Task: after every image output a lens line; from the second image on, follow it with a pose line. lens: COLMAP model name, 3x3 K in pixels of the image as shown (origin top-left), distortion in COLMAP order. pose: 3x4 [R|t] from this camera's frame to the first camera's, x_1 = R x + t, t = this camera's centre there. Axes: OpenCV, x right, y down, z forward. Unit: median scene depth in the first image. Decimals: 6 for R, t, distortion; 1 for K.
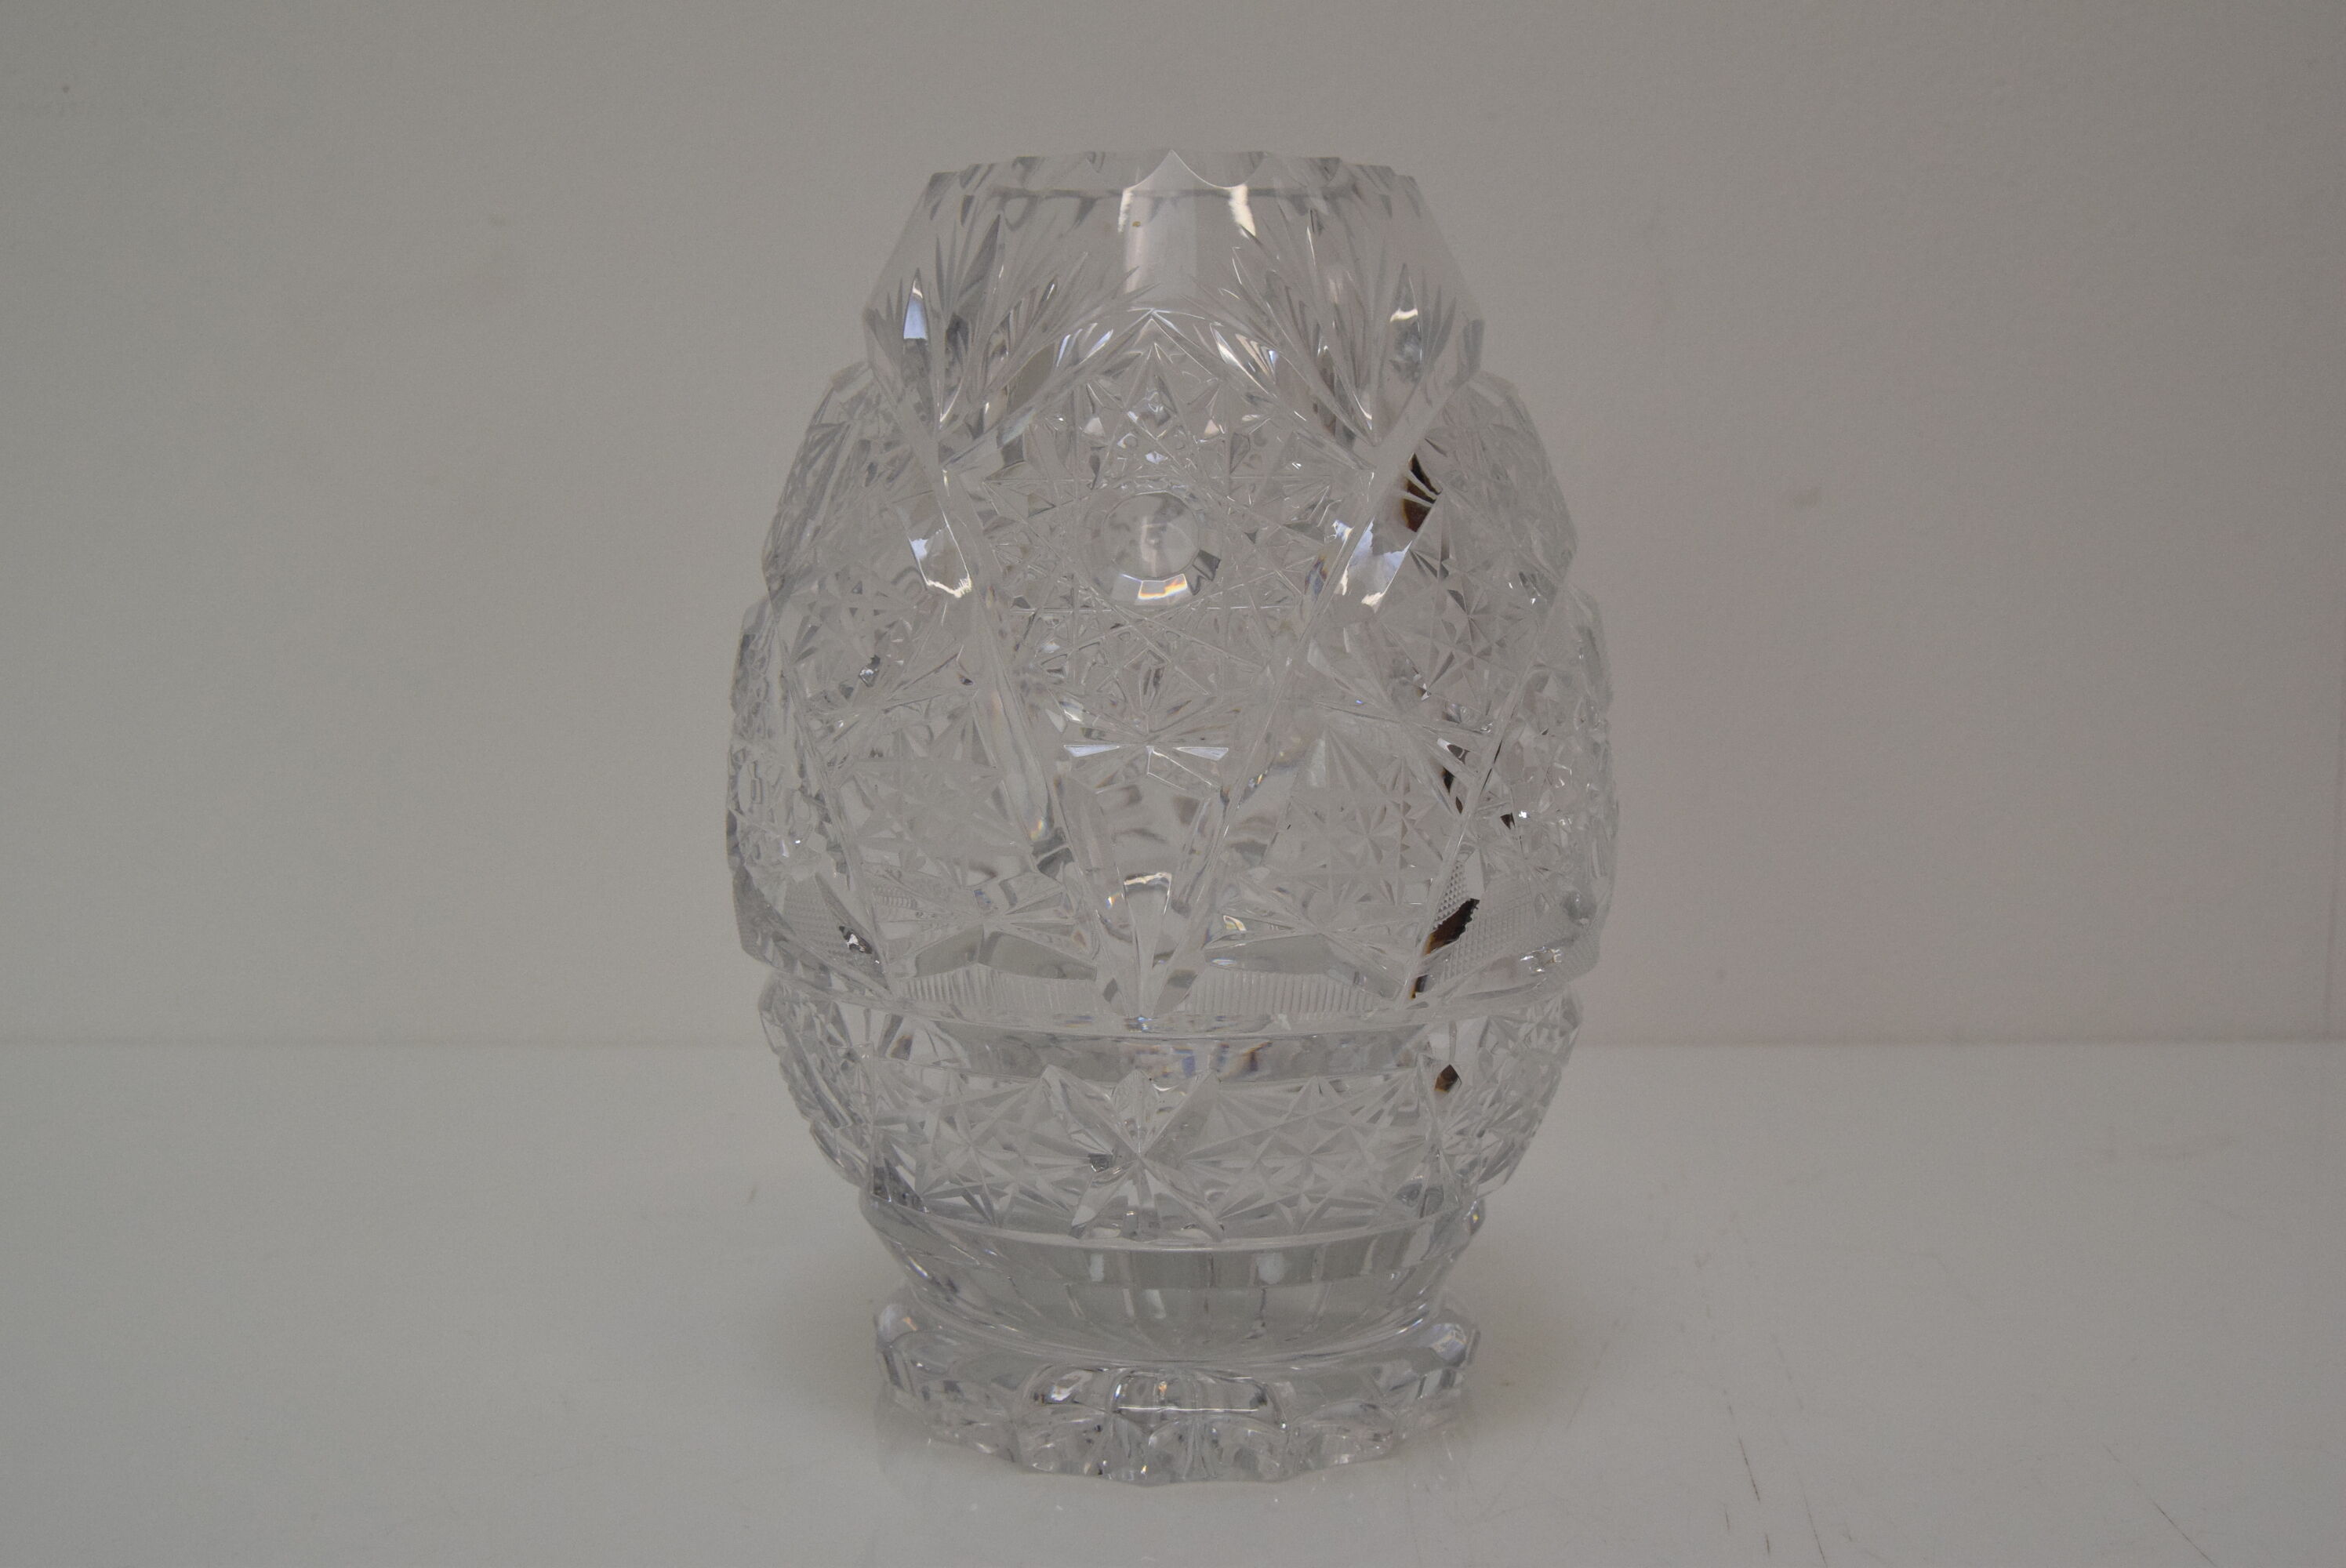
lens RADIAL K [[2520.5, 0, 1176.0], [0, 2520.5, 777.0], [0, 0, 1]] dist [-0.011952, 0.000000]
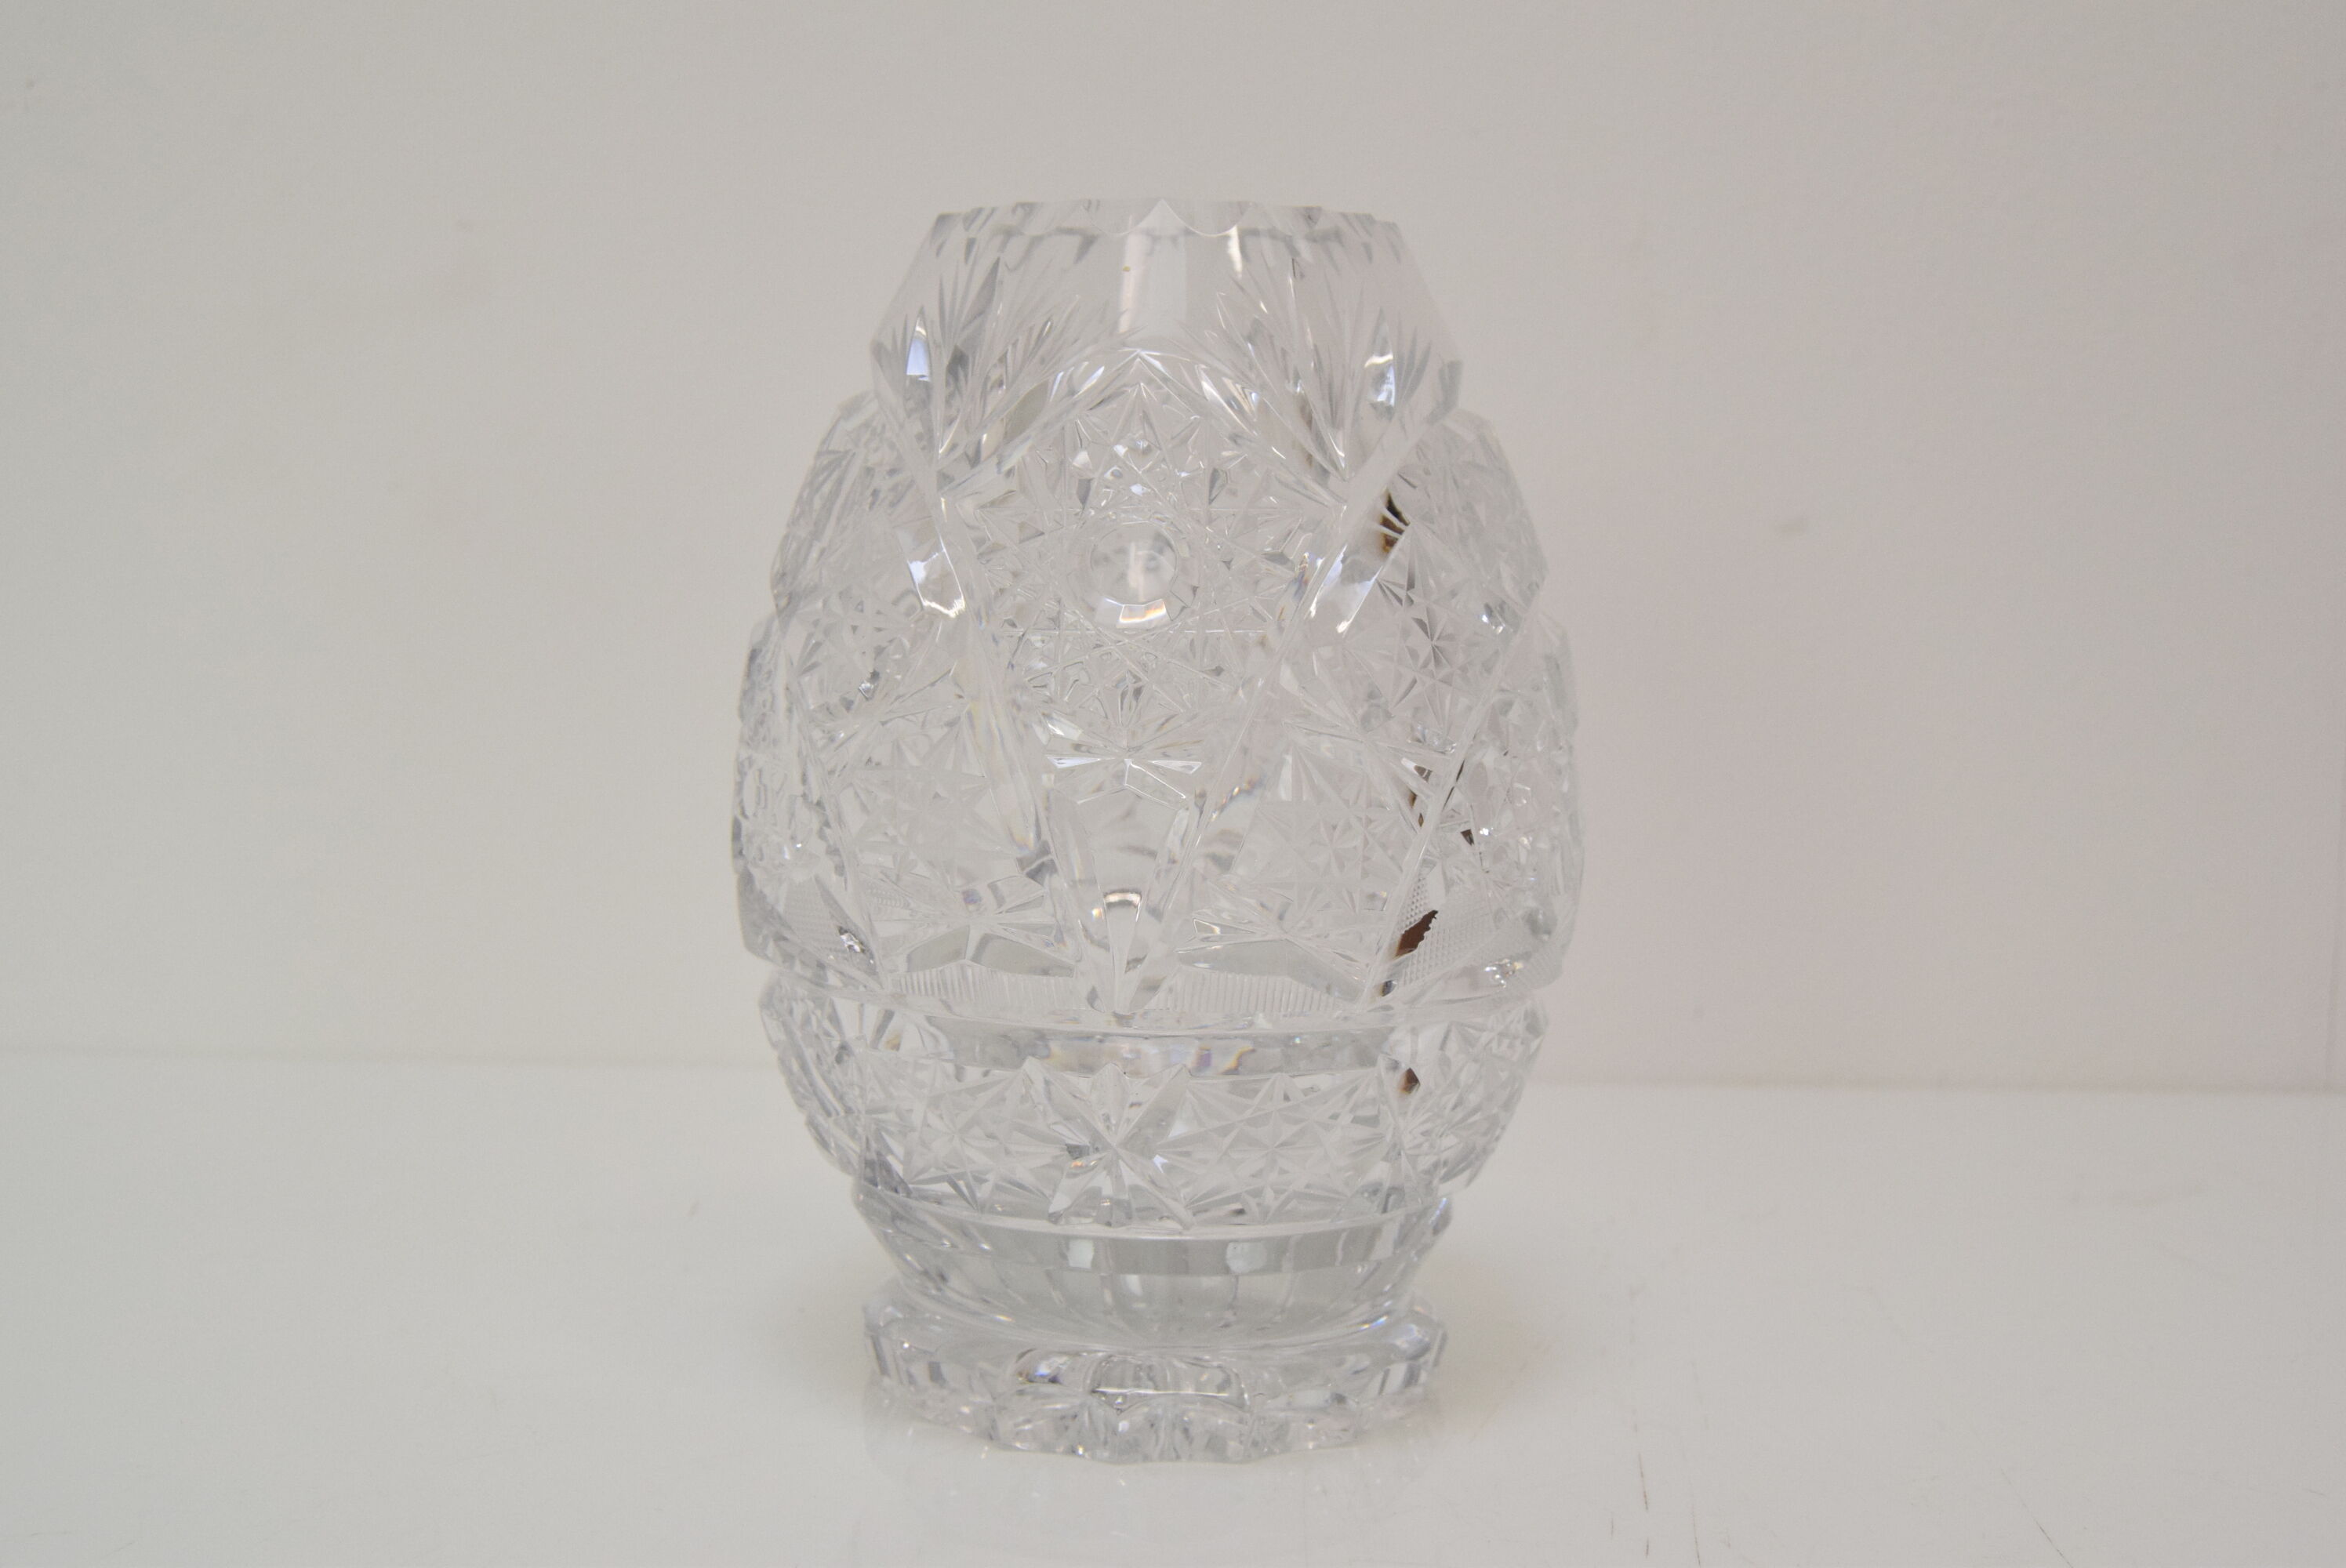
lens RADIAL K [[2683.9, 0, 1168.5], [0, 2683.9, 786.4], [0, 0, 1]] dist [-0.000885, 0.000000]
pose [[0.999716, 0.018666, -0.014807, 0.021443], [-0.018746, 0.999810, -0.005270, 0.004295], [0.014706, 0.005546, 0.999876, -0.125340]]
